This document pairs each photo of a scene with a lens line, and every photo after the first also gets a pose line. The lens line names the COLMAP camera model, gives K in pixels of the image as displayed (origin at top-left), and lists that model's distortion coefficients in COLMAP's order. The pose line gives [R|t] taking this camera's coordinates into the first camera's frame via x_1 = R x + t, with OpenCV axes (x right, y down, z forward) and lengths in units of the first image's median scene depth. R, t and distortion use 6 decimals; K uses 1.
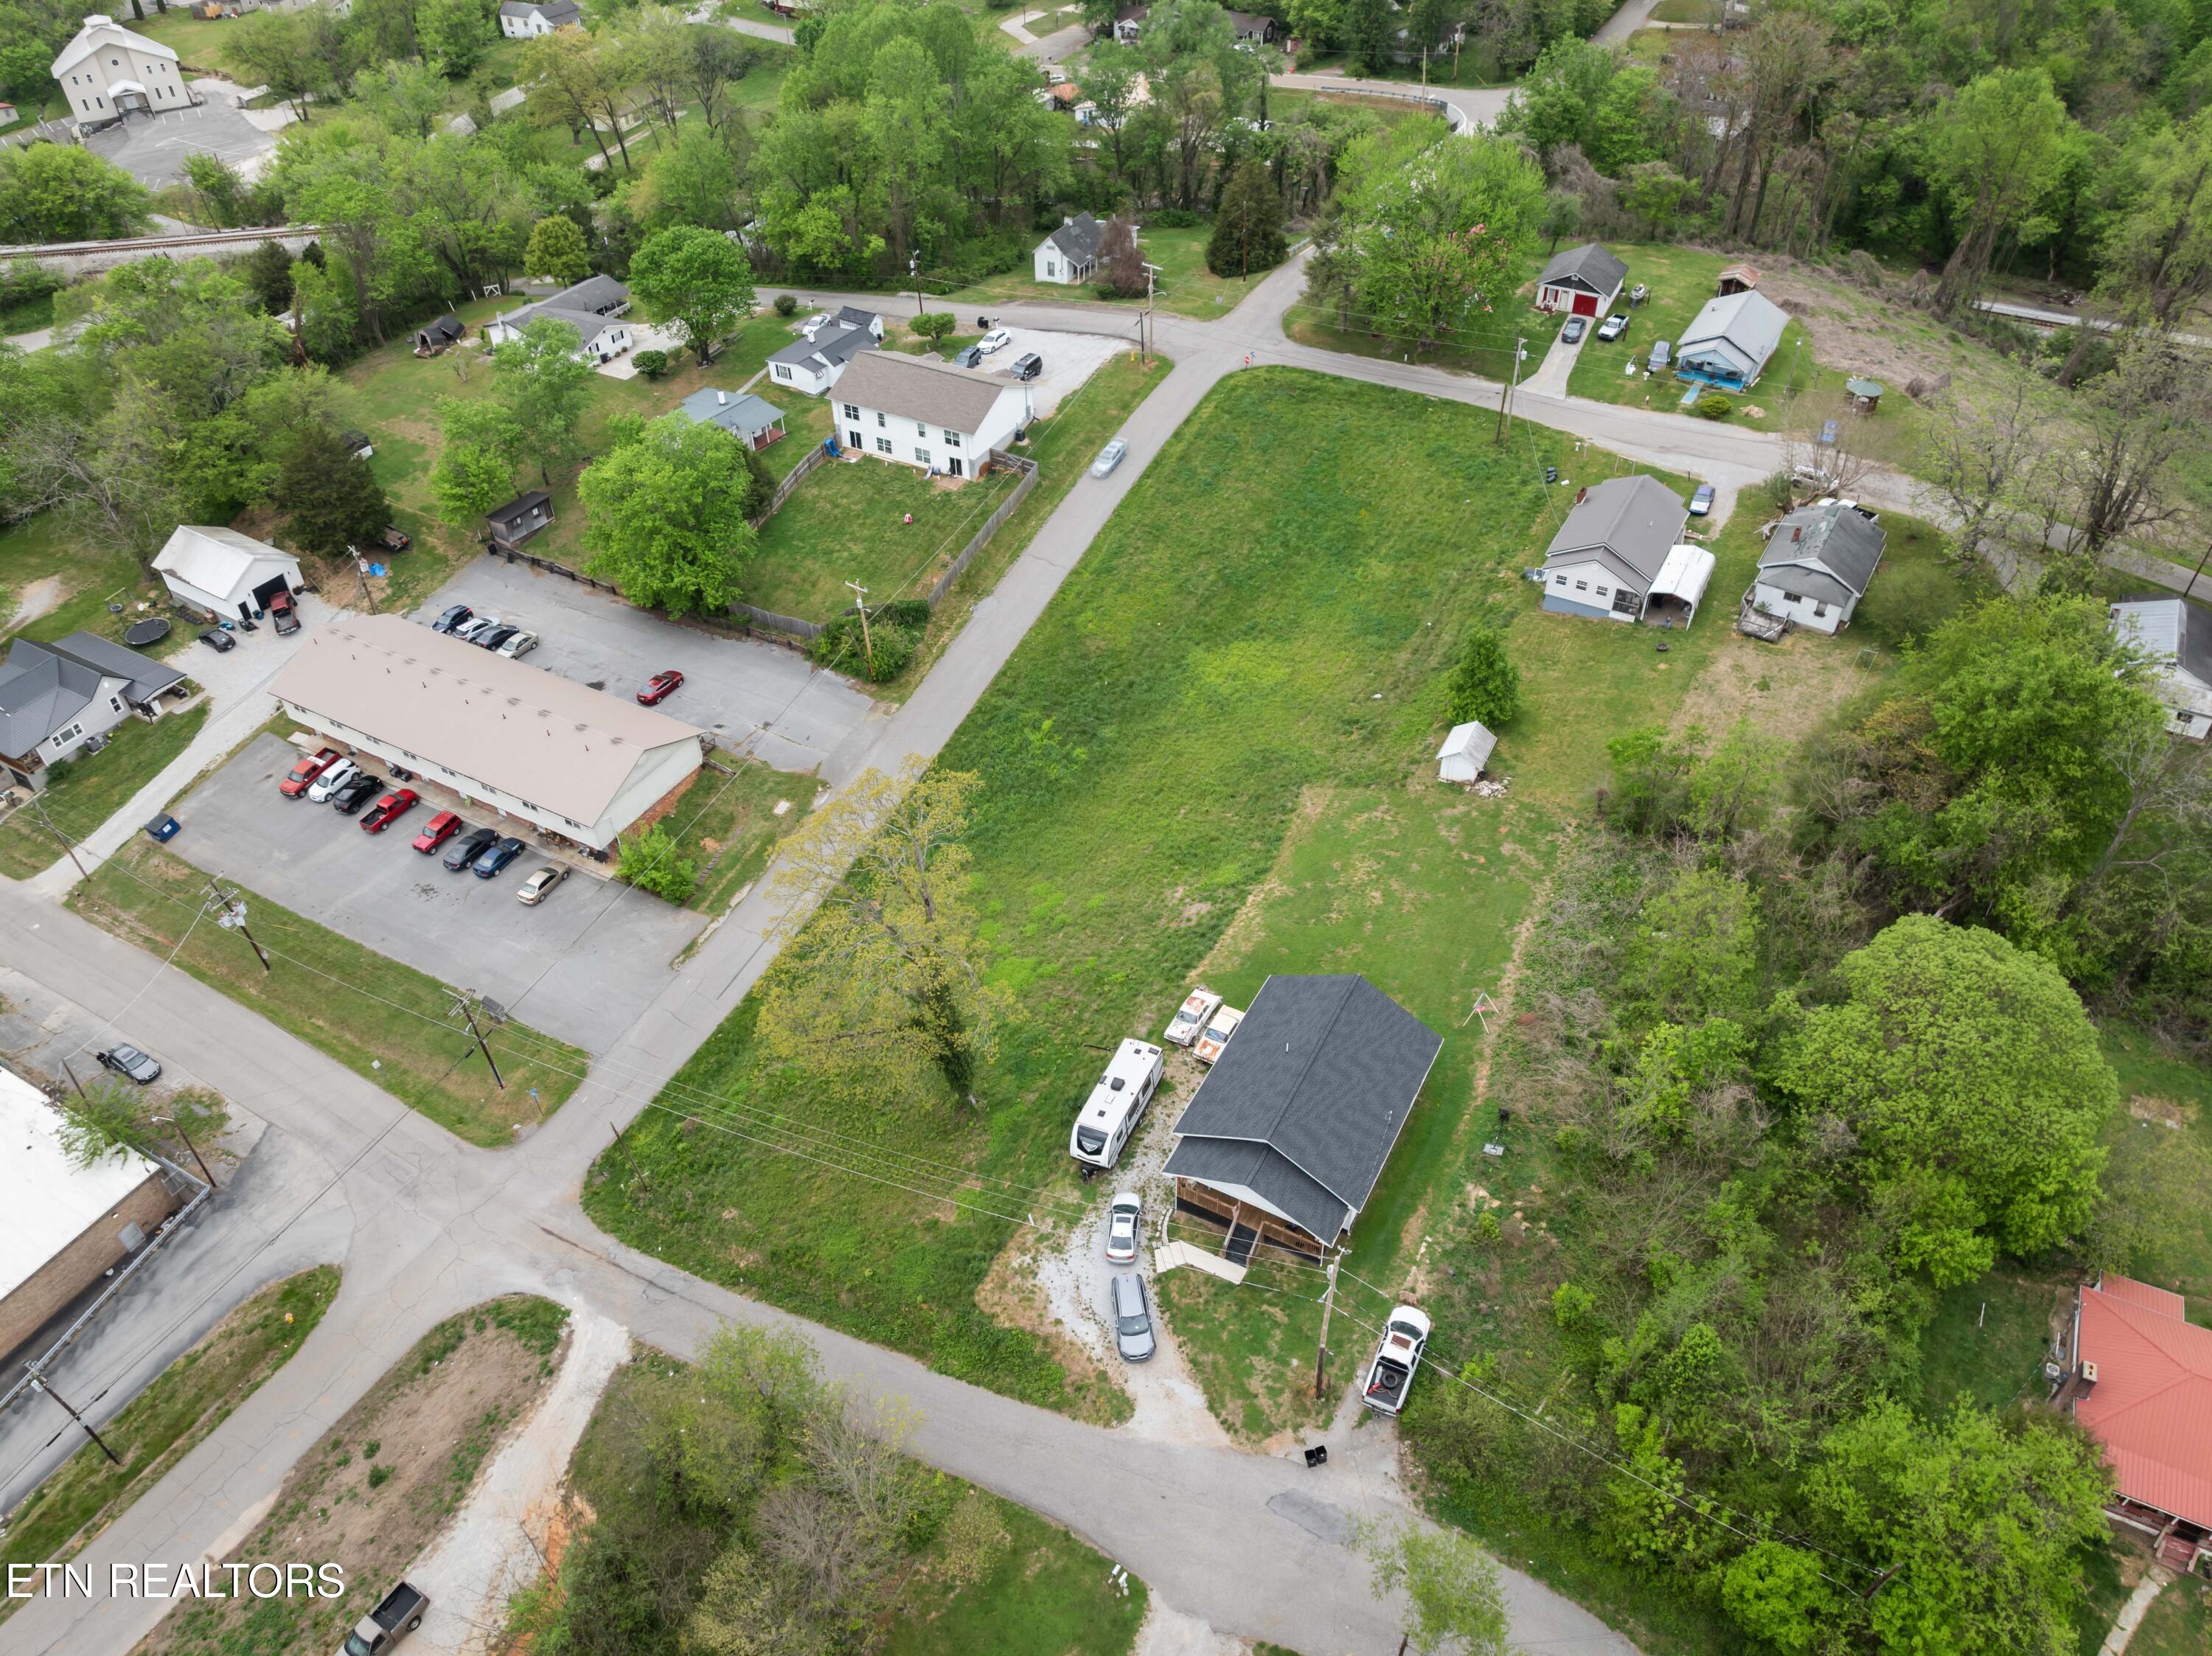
lens RADIAL K [[1555.3, 0, 1112.2], [0, 1555.3, 831.1], [0, 0, 1]] dist [-0.034441, -0.006379]
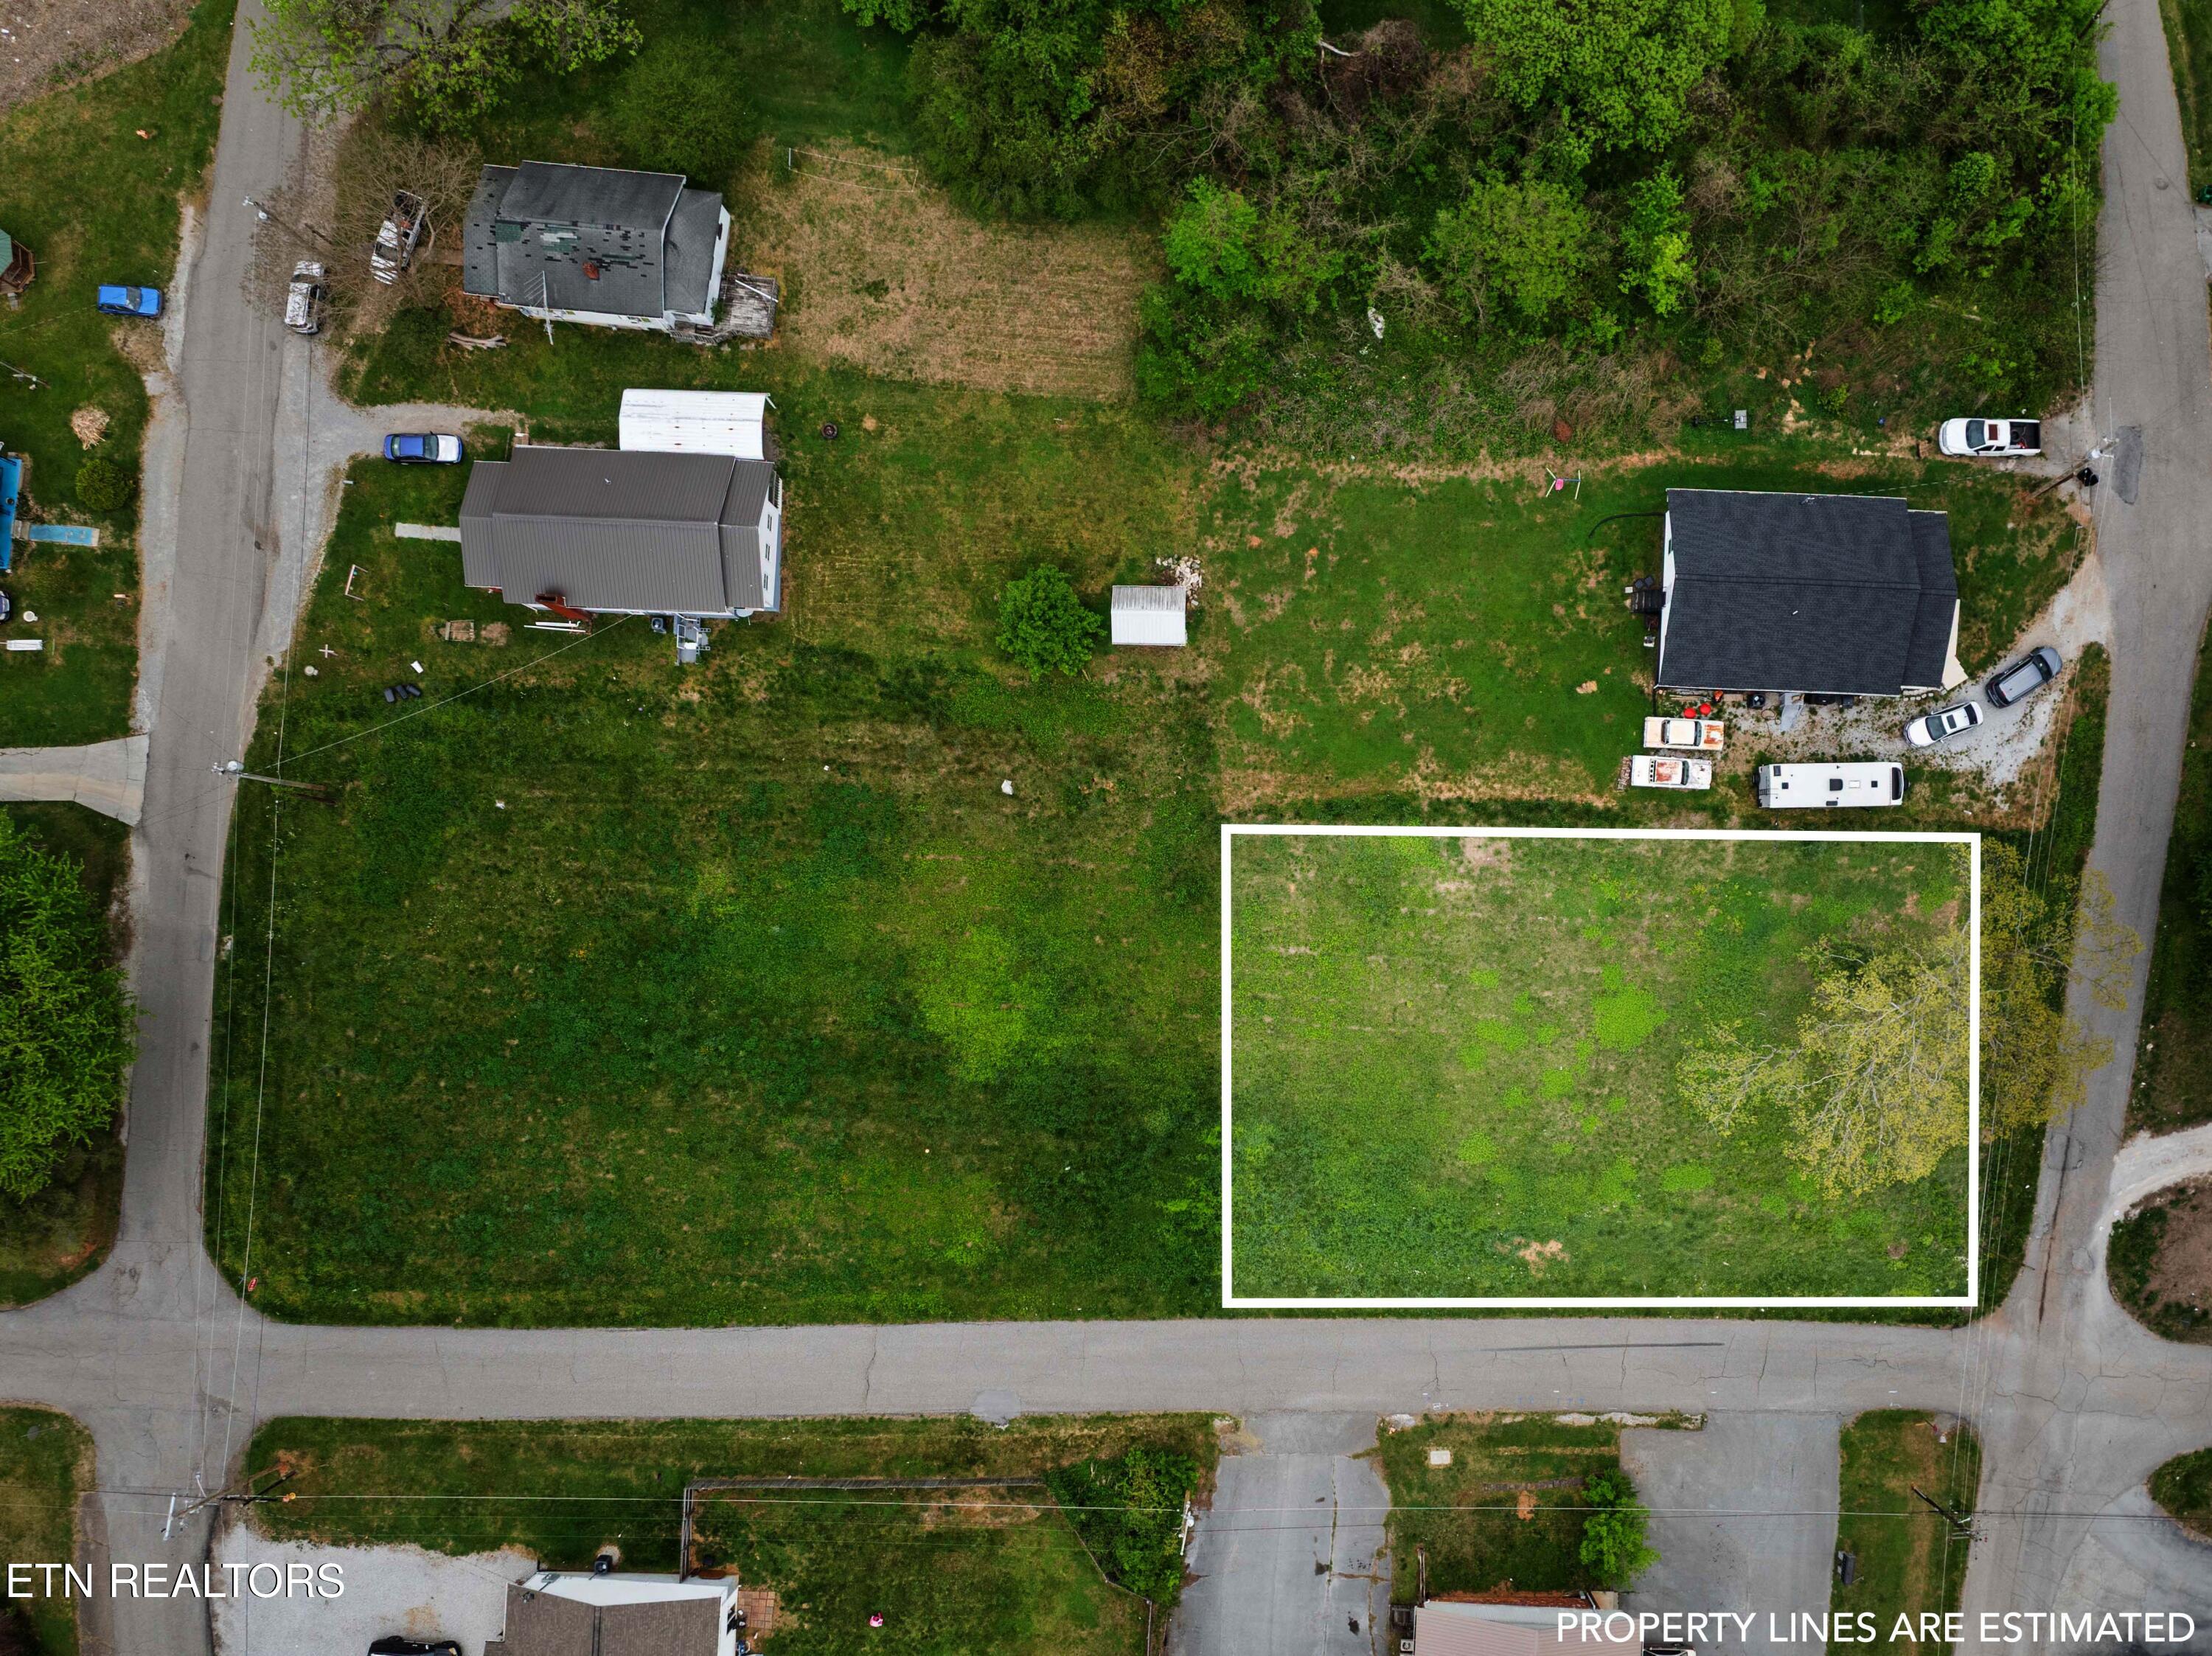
lens RADIAL K [[1754.8, 0, 1252.0], [0, 1754.8, 926.7], [0, 0, 1]] dist [-0.033402, -0.006574]
pose [[-0.435509, -0.899206, 0.041951, 0.025766], [0.605080, -0.257915, 0.753232, -0.632580], [-0.666491, 0.353422, 0.656416, 0.390277]]
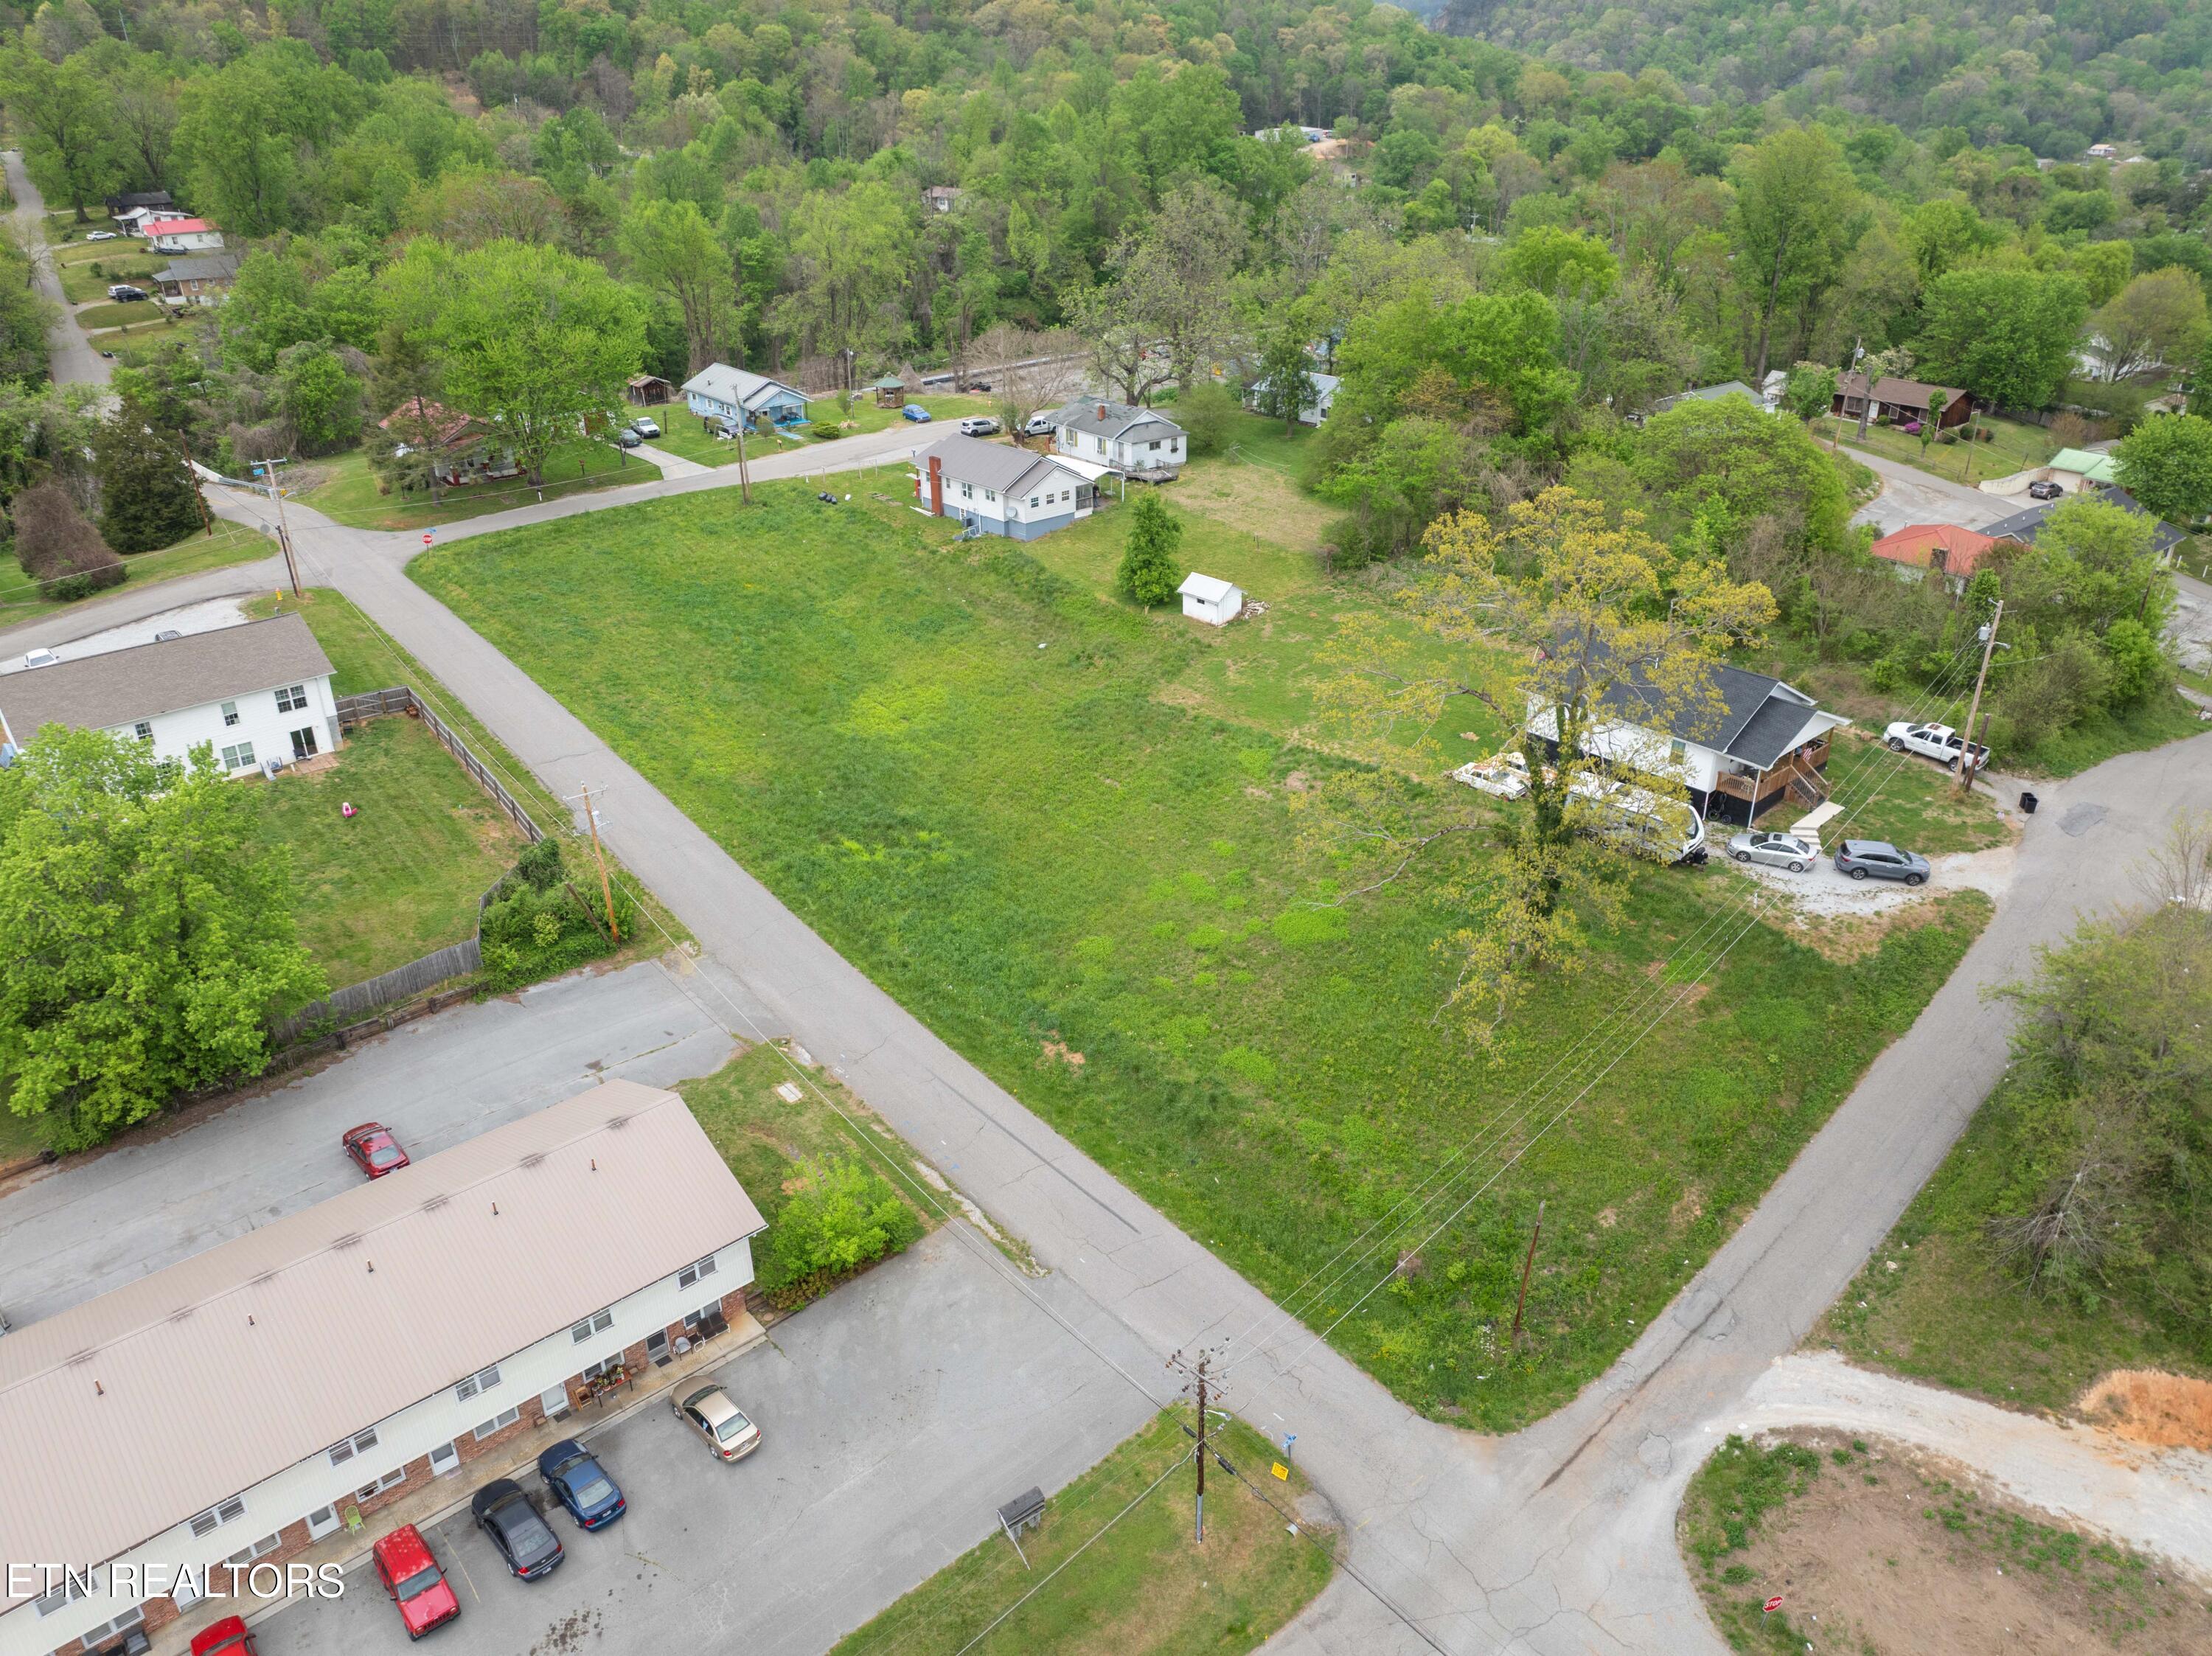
lens RADIAL K [[1550.1, 0, 1113.6], [0, 1550.1, 834.2], [0, 0, 1]] dist [-0.035413, 0.000082]
pose [[0.335665, -0.415596, 0.845346, -0.627083], [0.625911, 0.769058, 0.129557, -0.090245], [-0.703963, 0.485624, 0.518272, 0.522785]]
